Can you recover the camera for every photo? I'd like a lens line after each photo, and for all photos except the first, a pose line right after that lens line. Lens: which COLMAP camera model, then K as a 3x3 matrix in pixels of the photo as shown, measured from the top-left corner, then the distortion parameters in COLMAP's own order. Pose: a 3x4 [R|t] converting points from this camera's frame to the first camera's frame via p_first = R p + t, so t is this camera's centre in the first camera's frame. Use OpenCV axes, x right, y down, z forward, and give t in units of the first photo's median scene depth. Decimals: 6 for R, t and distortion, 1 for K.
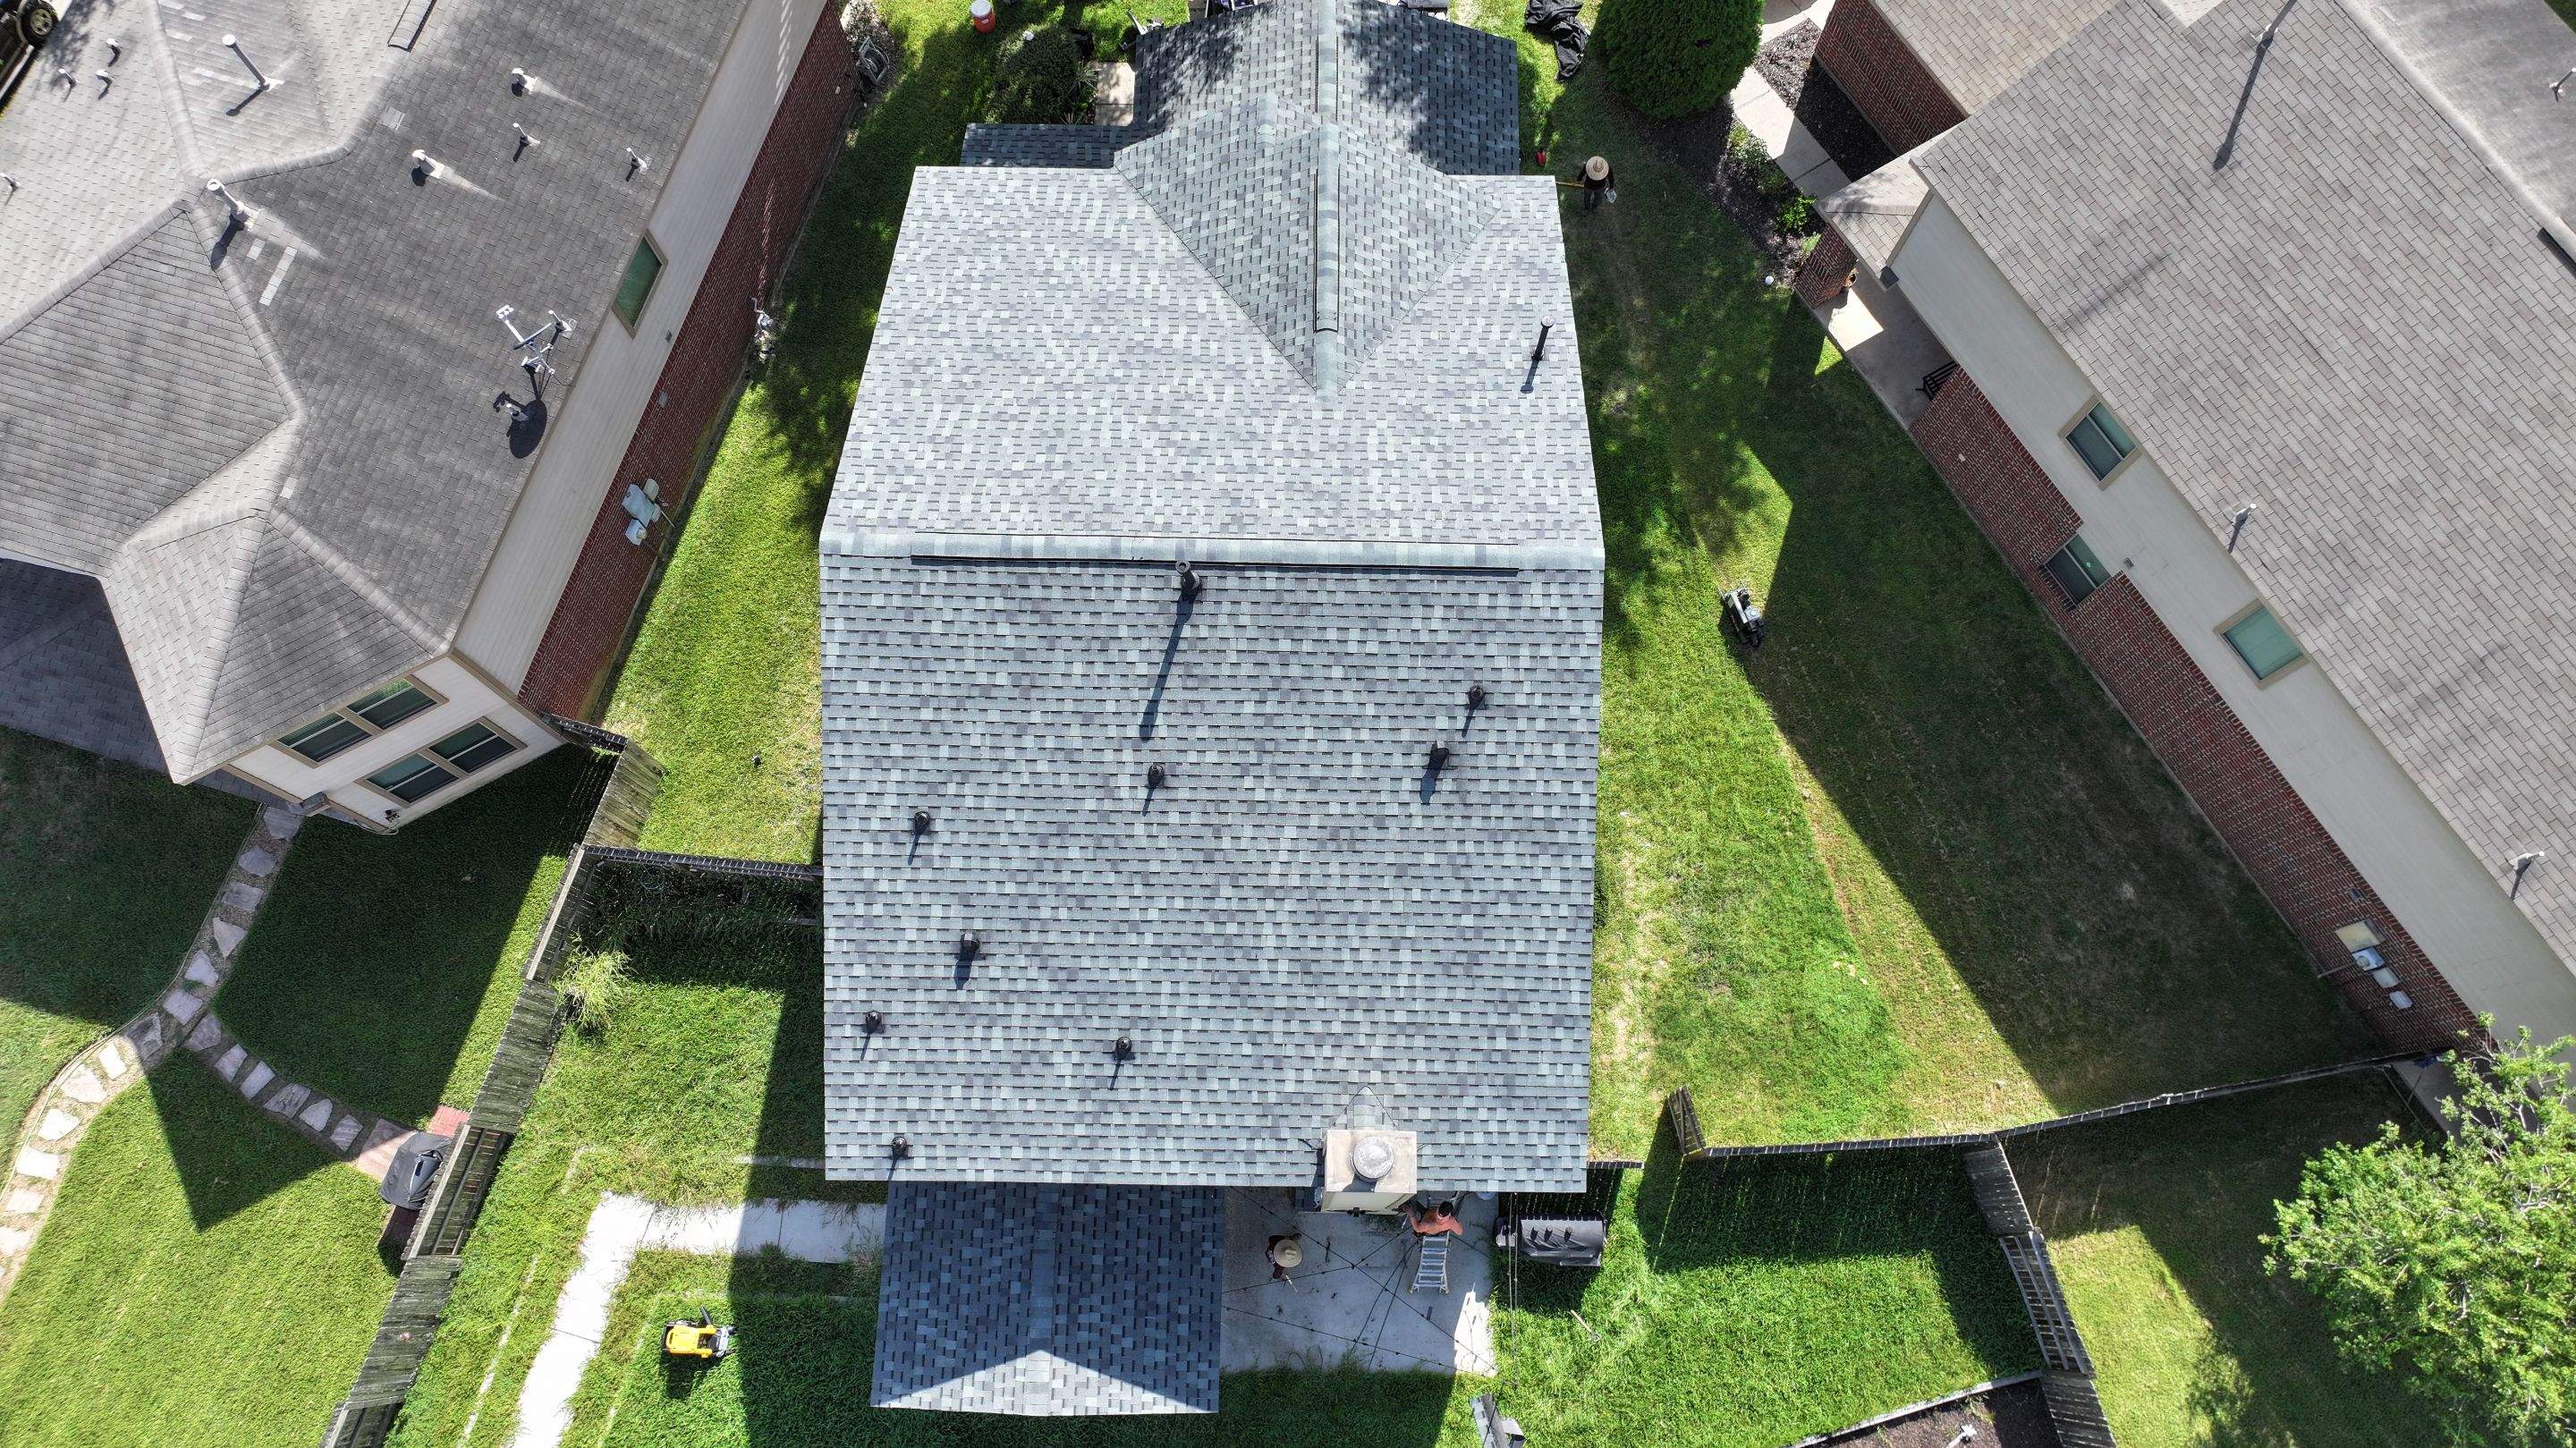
lens RADIAL K [[1781.5, 0, 1292.7], [0, 1781.5, 723.3], [0, 0, 1]] dist [0.004779, -0.007312]
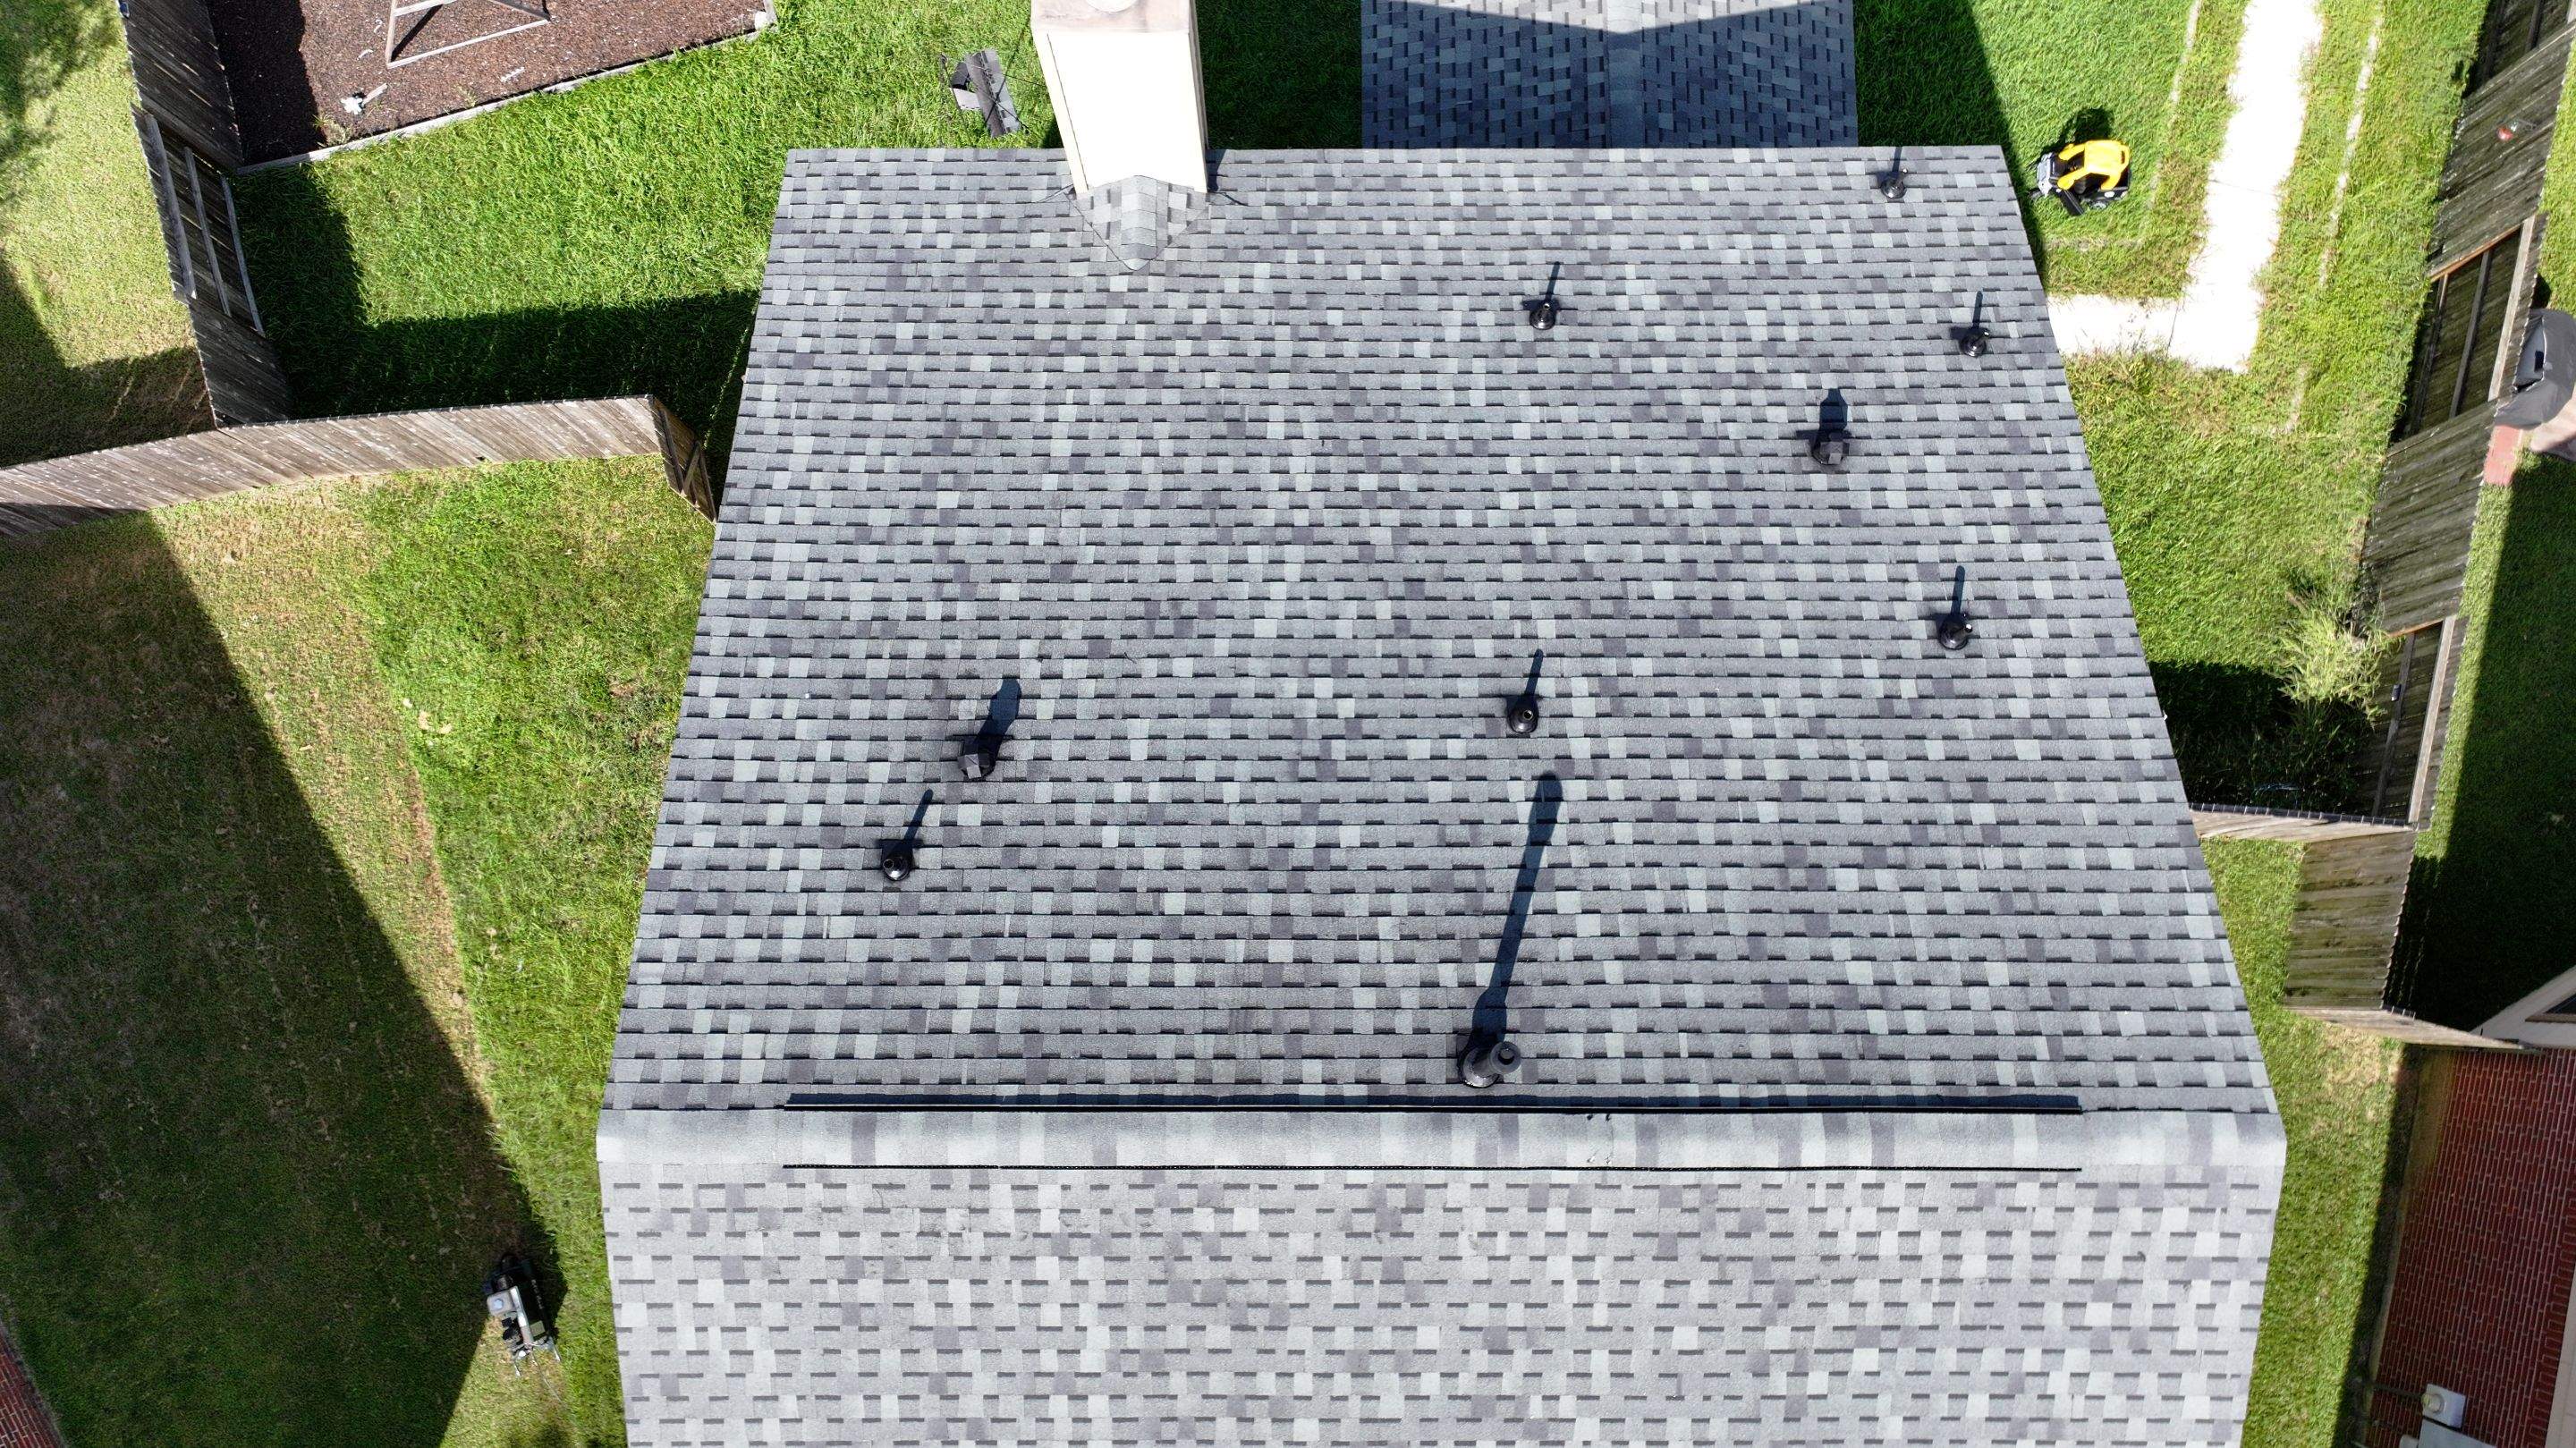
lens RADIAL K [[1794.3, 0, 1292.0], [0, 1794.3, 717.0], [0, 0, 1]] dist [0.008934, -0.009682]
pose [[-0.999819, 0.018623, -0.003918, -0.006604], [-0.018544, -0.907122, 0.420458, -0.188264], [0.004277, 0.420454, 0.907304, 0.511726]]
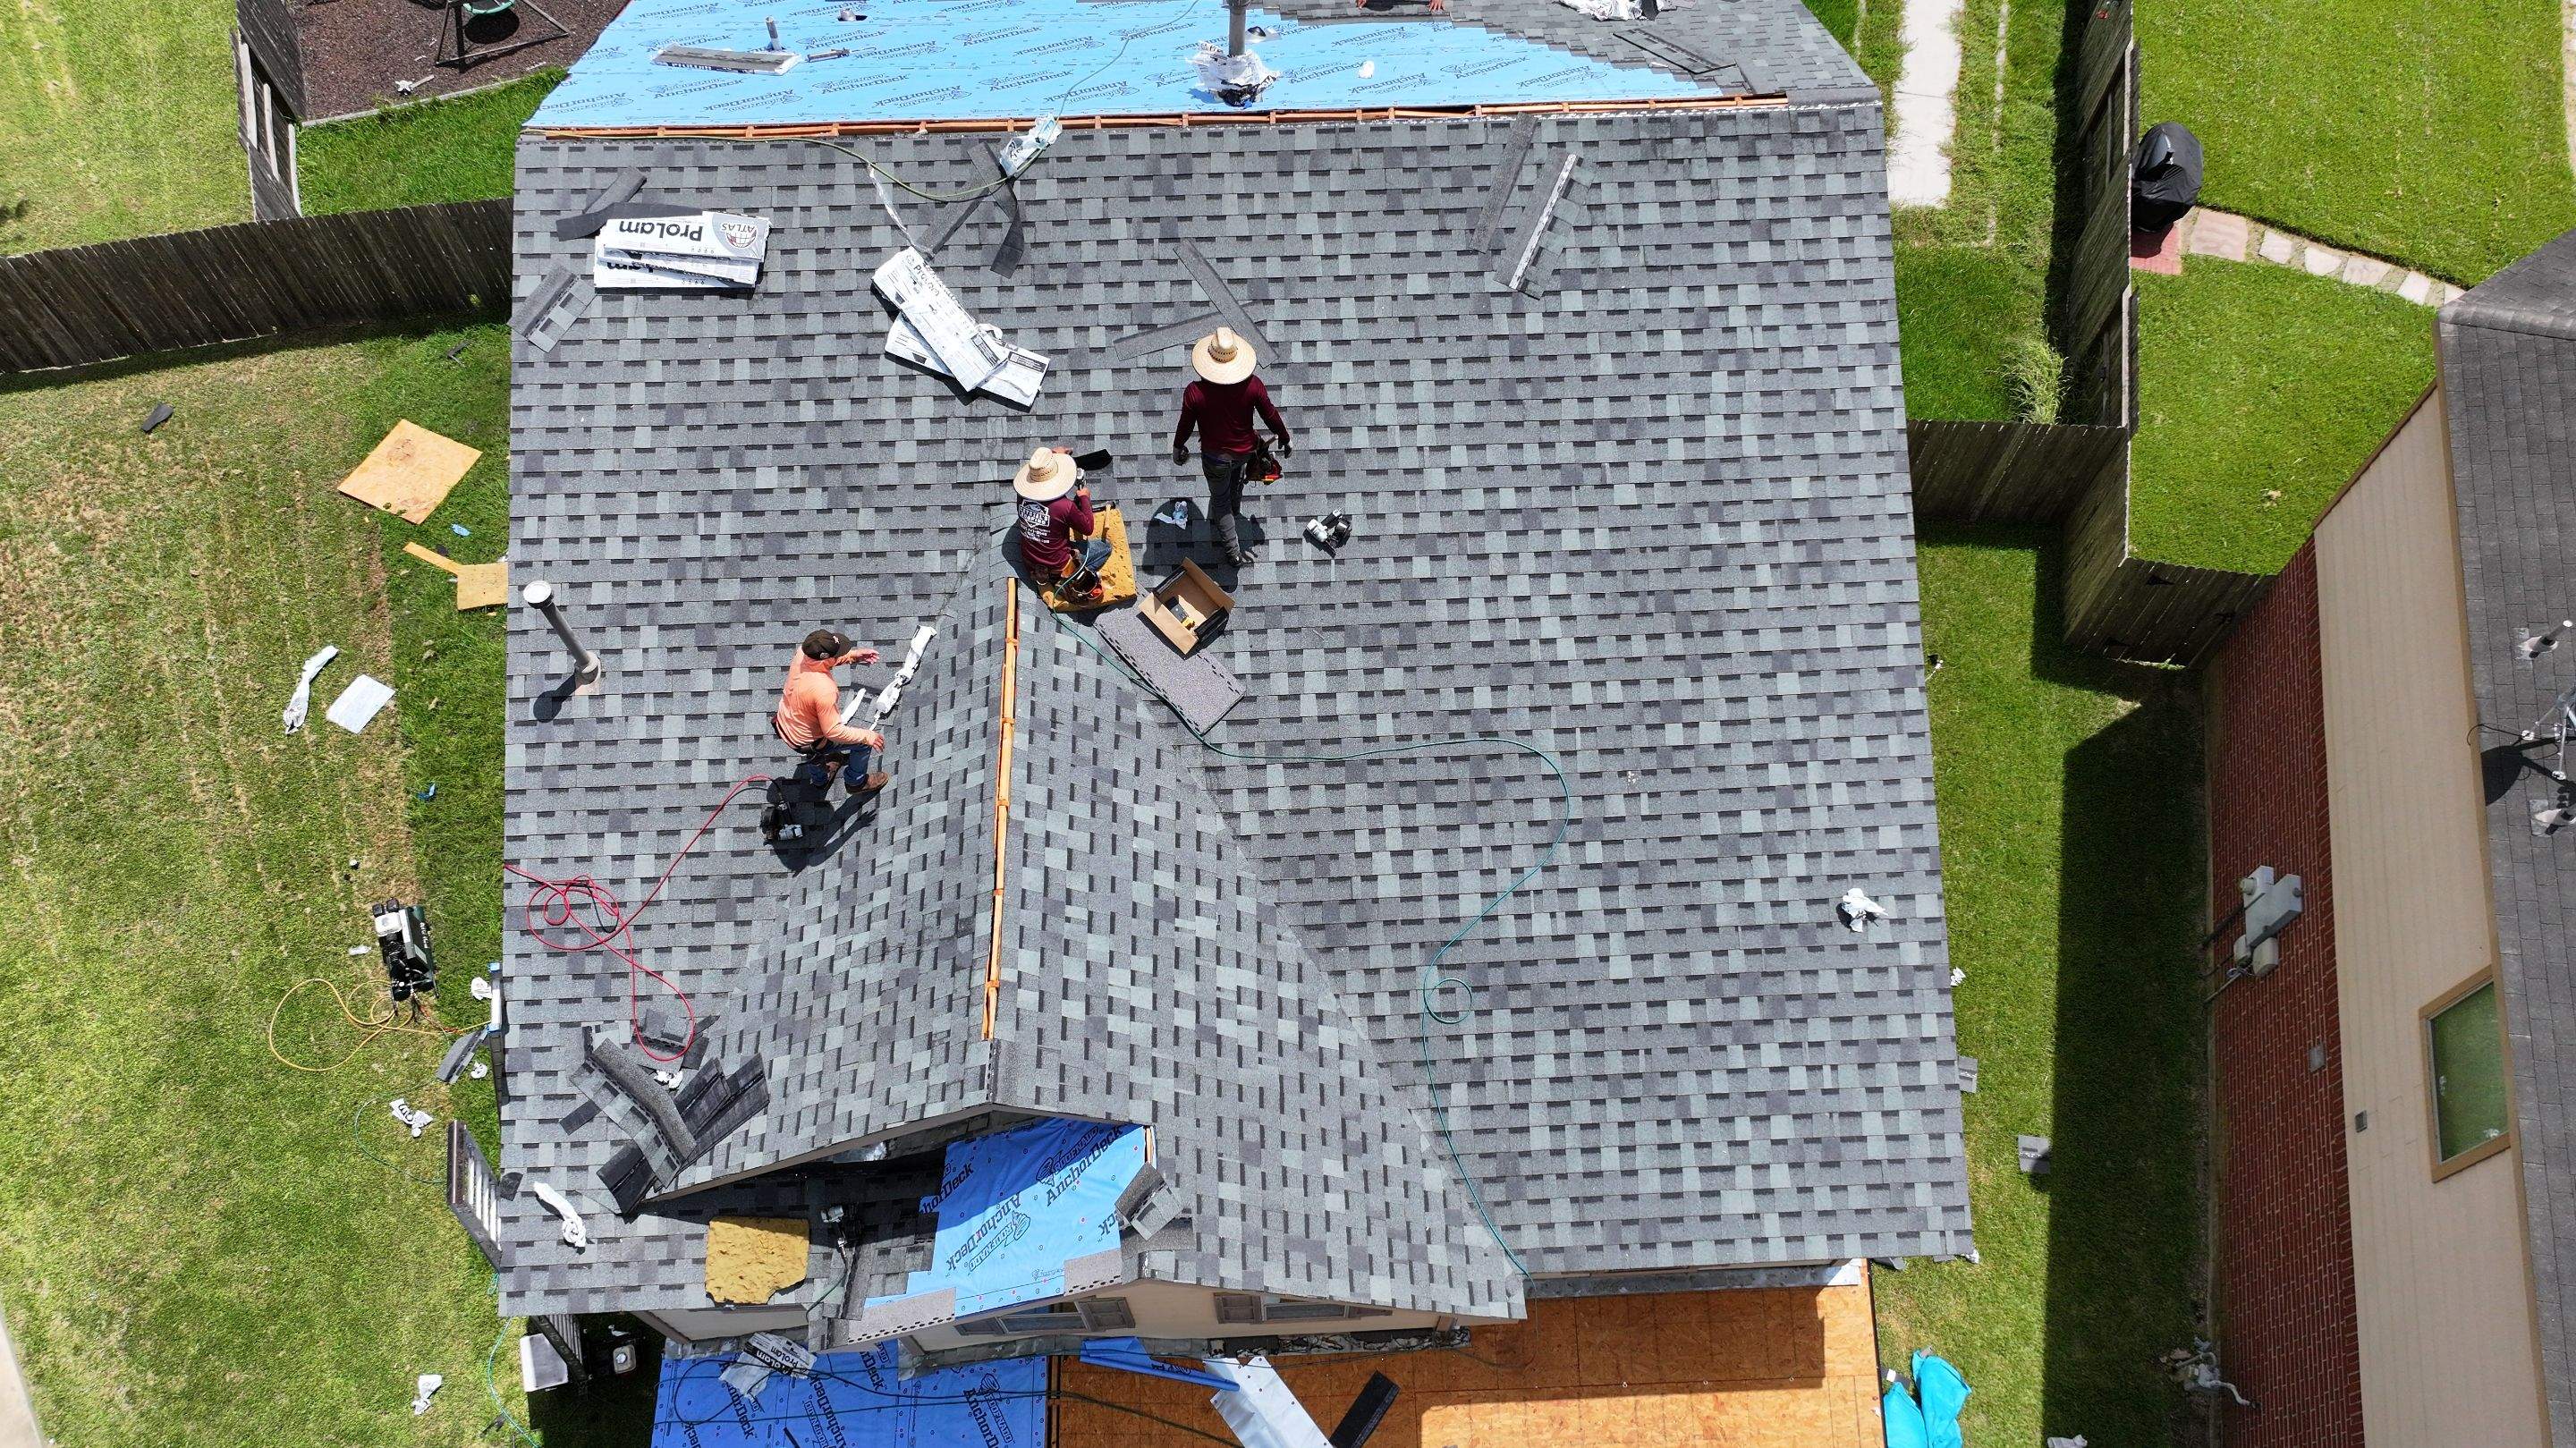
lens RADIAL K [[1788.0, 0, 1288.0], [0, 1788.0, 724.0], [0, 0, 1]] dist [0.009728, -0.001344]
pose [[-0.998413, 0.049410, -0.027026, -0.046116], [-0.053711, -0.691051, 0.720808, -0.633131], [0.016939, 0.721115, 0.692608, 0.719083]]
